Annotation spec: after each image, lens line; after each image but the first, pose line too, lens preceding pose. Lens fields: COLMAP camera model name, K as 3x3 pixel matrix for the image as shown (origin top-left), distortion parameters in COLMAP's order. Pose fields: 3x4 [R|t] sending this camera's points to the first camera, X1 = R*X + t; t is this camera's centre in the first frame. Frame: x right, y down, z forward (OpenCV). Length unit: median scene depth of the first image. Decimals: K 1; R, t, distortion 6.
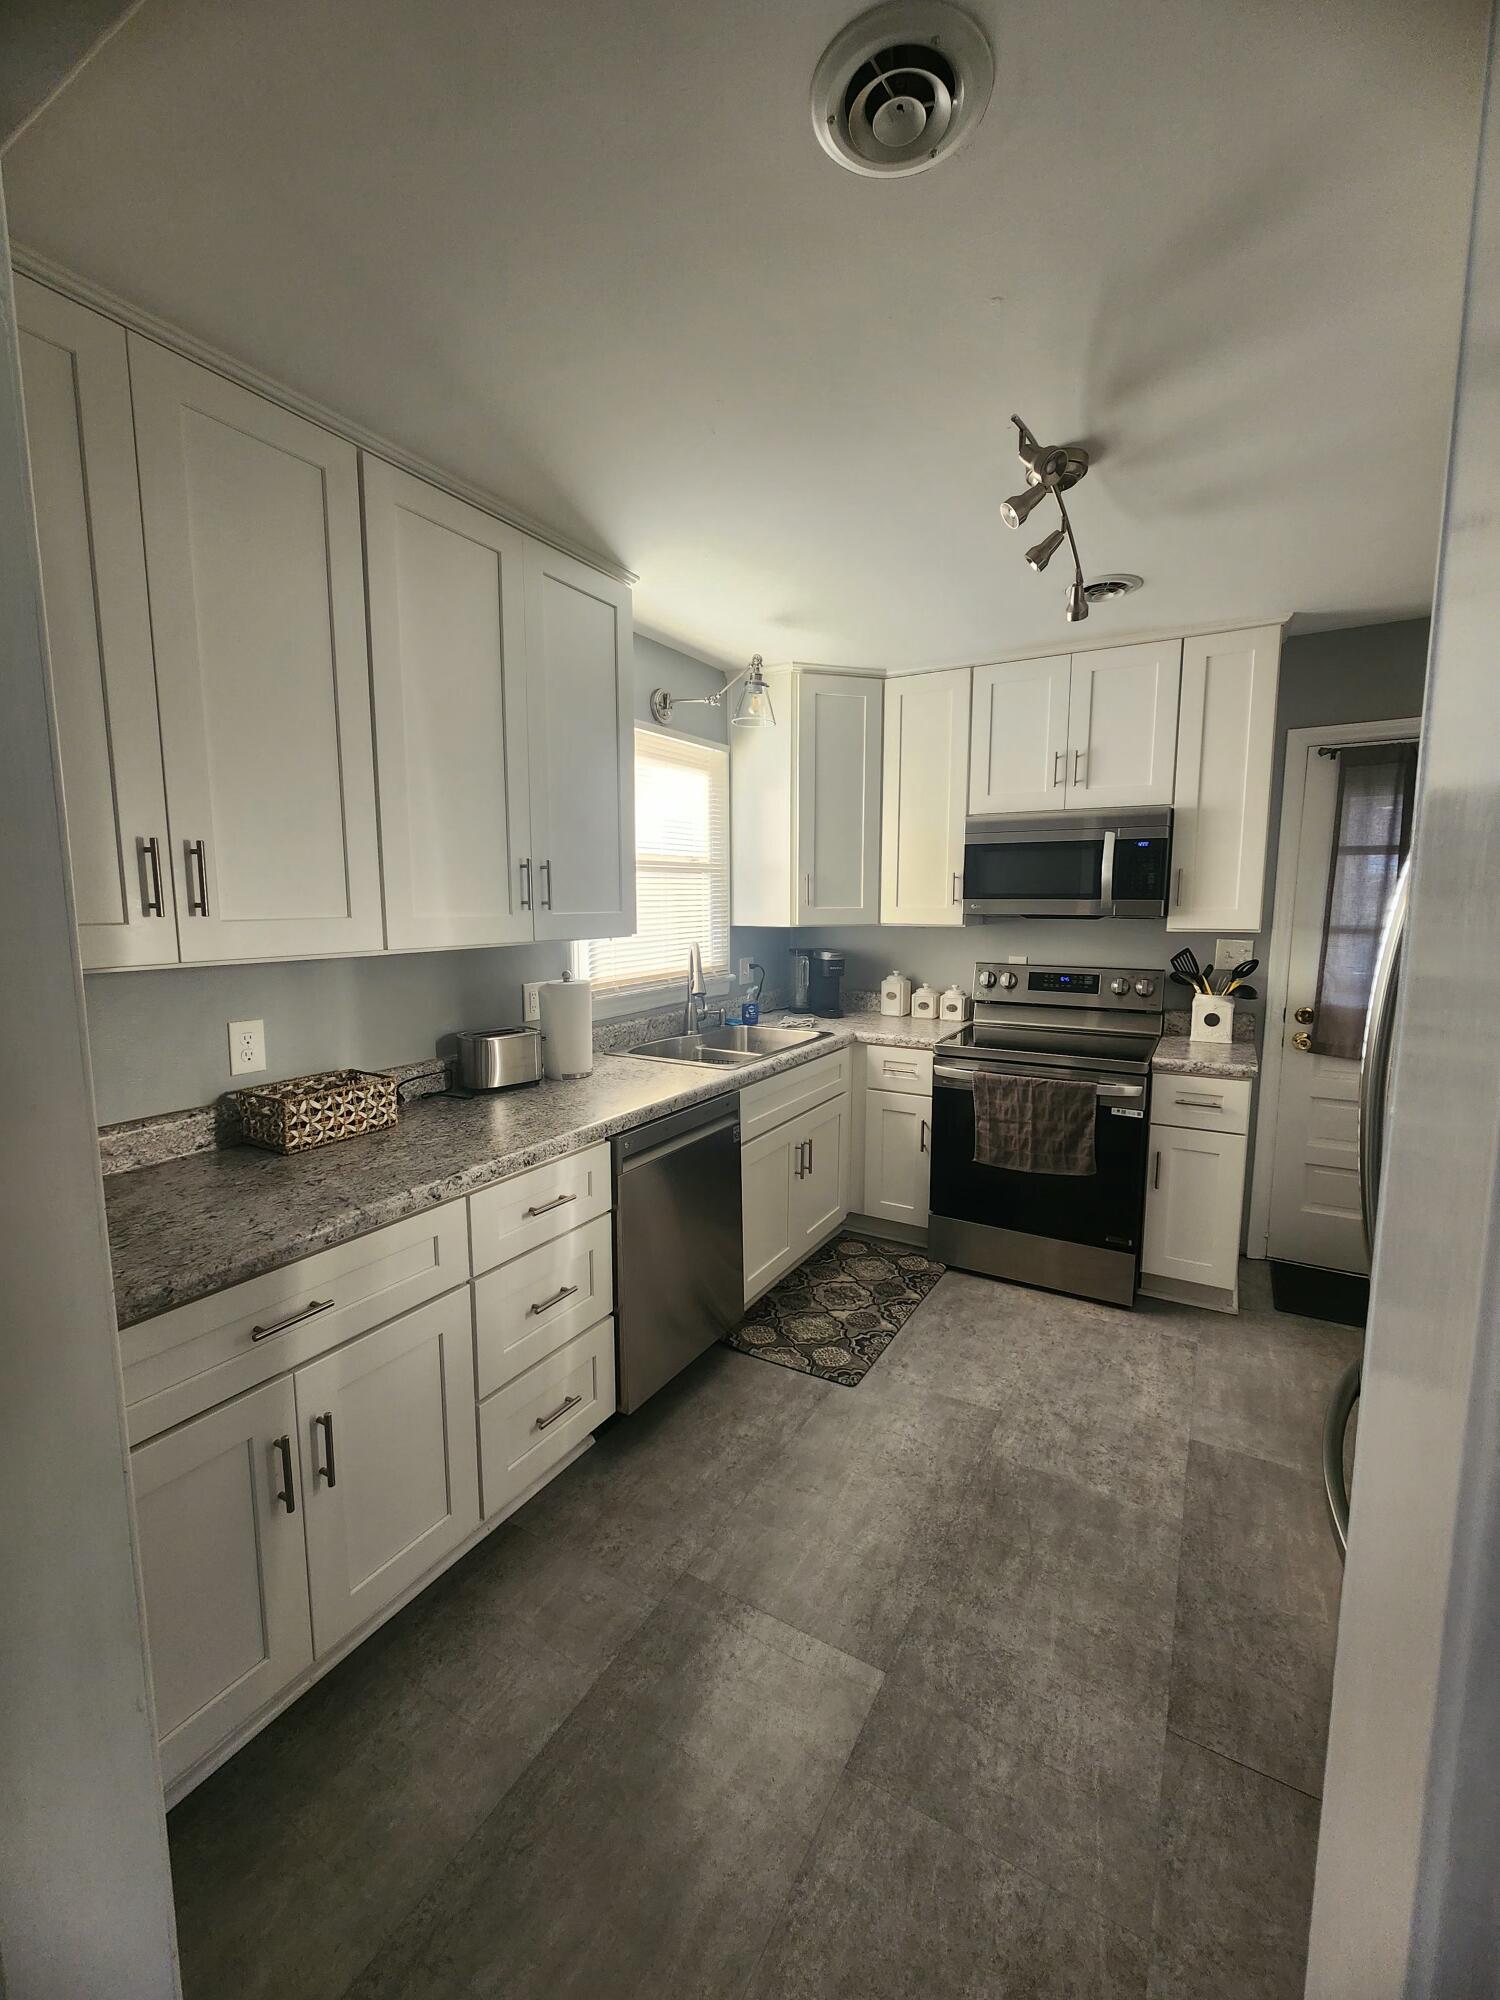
lens RADIAL K [[824.2, 0, 752.4], [0, 824.2, 999.5], [0, 0, 1]] dist [0.002198, 0.000121]
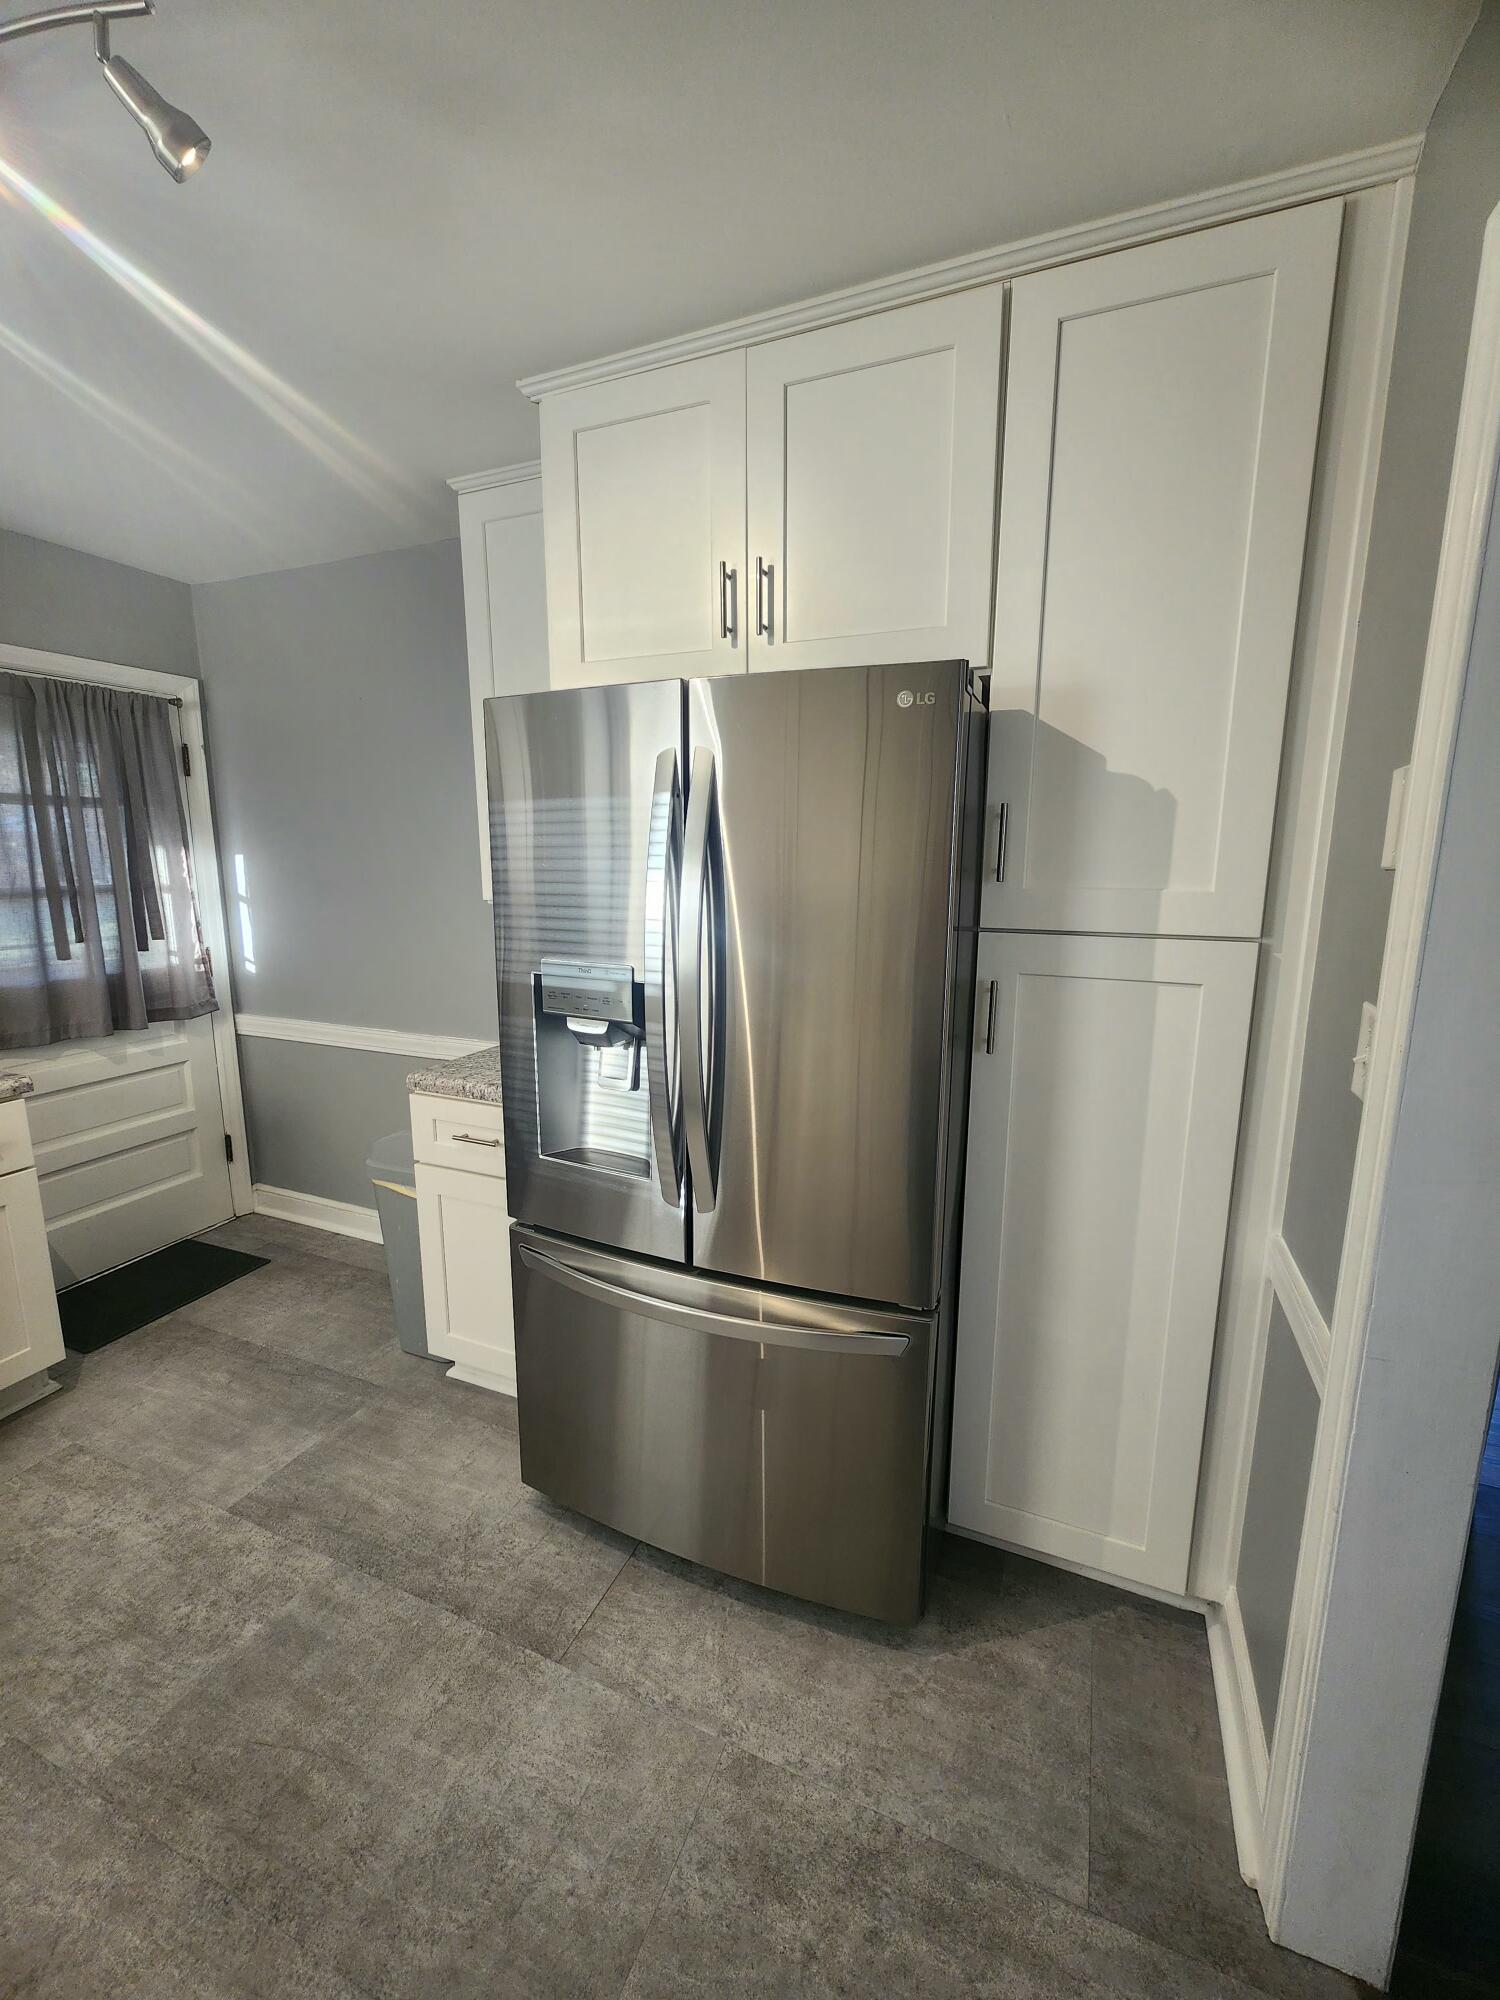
lens RADIAL K [[824.2, 0, 749.0], [0, 824.2, 1002.5], [0, 0, 1]] dist [0.002198, 0.000121]
pose [[-0.129589, -0.174988, 0.976005, -0.333692], [0.118231, 0.974556, 0.190426, -0.080782], [-0.984494, 0.140071, -0.105603, 0.632711]]
